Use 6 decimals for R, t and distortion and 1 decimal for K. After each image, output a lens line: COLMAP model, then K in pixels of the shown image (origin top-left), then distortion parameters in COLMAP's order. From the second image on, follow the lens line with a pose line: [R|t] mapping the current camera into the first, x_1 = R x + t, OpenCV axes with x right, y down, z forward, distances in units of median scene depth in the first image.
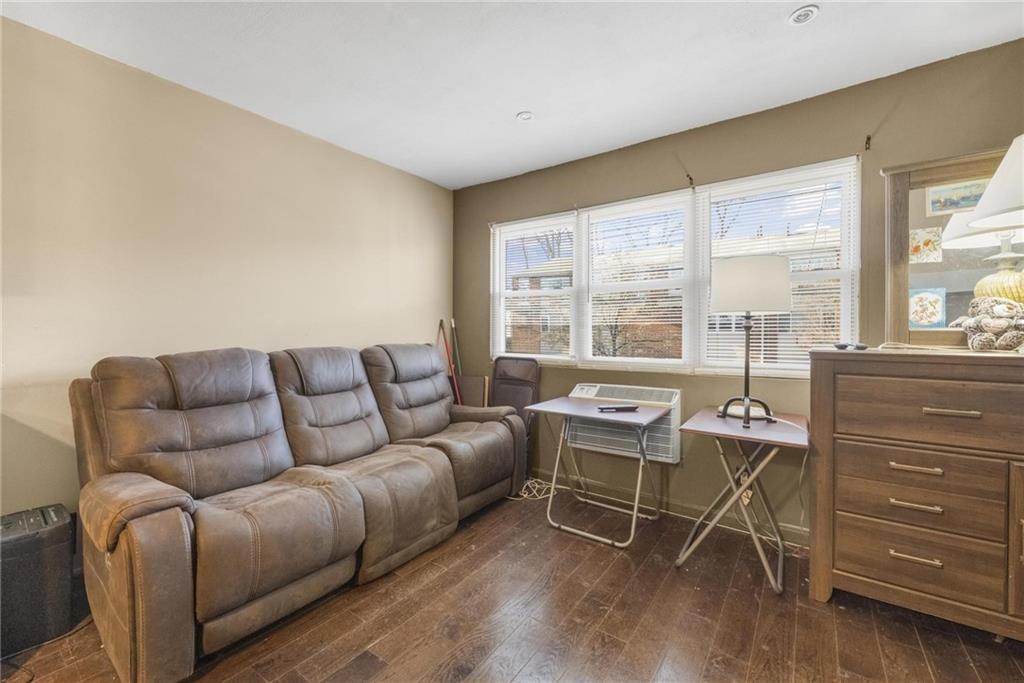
lens RADIAL K [[418.1, 0, 505.8], [0, 418.1, 337.9], [0, 0, 1]] dist [-0.000333, -0.000127]
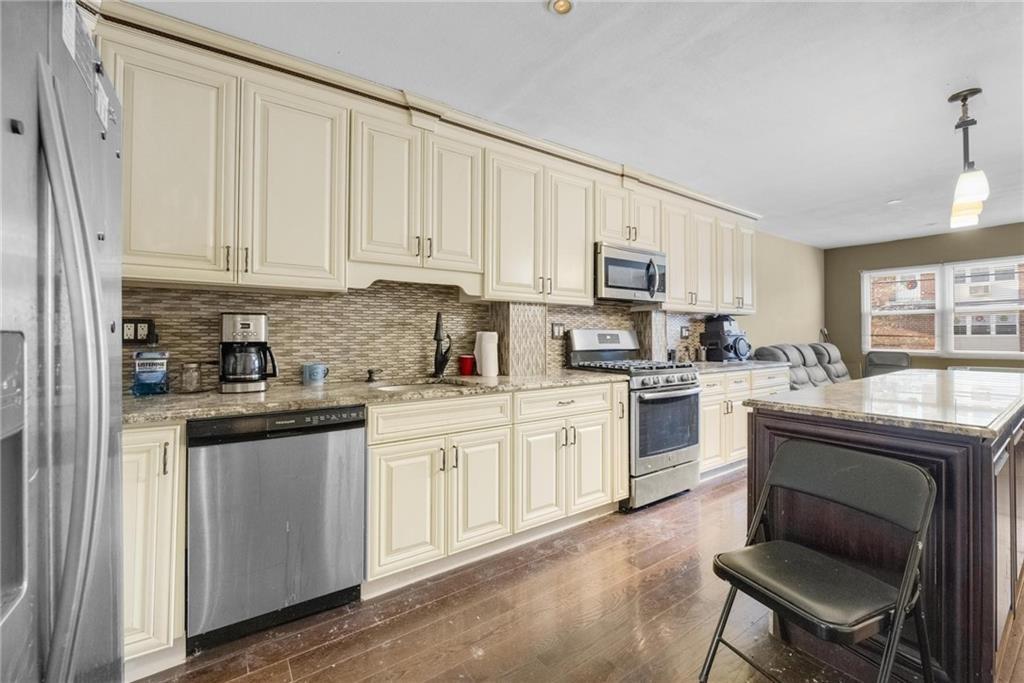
lens RADIAL K [[418.1, 0, 500.9], [0, 418.1, 336.2], [0, 0, 1]] dist [-0.000333, -0.000127]
pose [[0.942865, -0.003786, -0.333152, -1.551092], [-0.001369, 0.999883, -0.015236, 0.021793], [0.333171, 0.014822, 0.942750, -1.903936]]
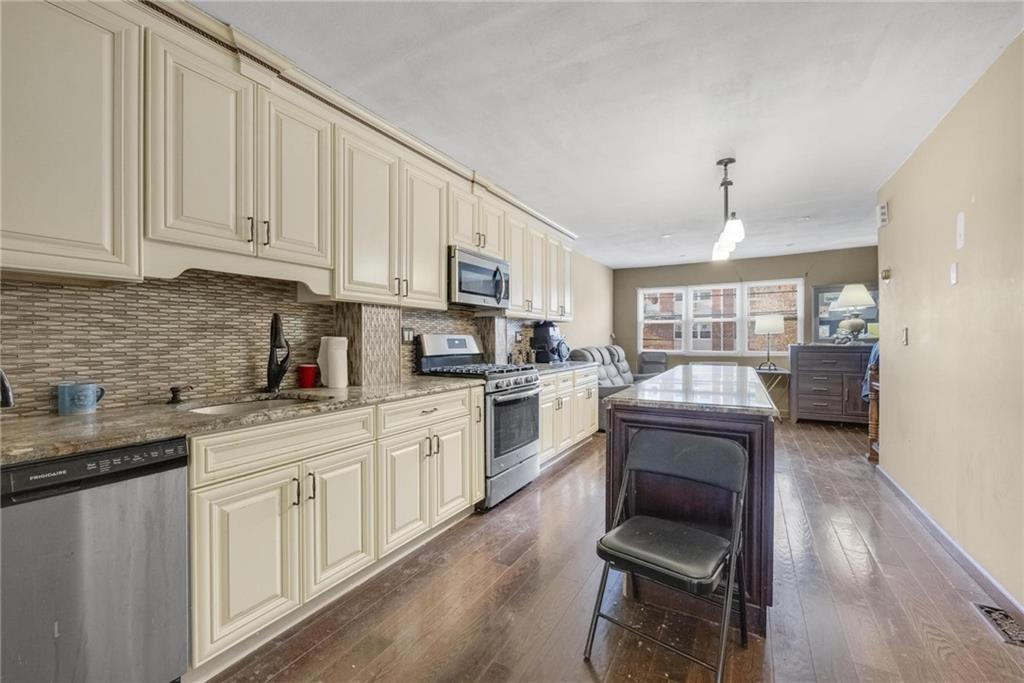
lens RADIAL K [[418.1, 0, 506.3], [0, 418.1, 348.1], [0, 0, 1]] dist [-0.000333, -0.000127]
pose [[0.994388, -0.008385, 0.105458, -1.696644], [0.007792, 0.999951, 0.006032, 0.015088], [-0.105503, -0.005177, 0.994405, -1.868012]]
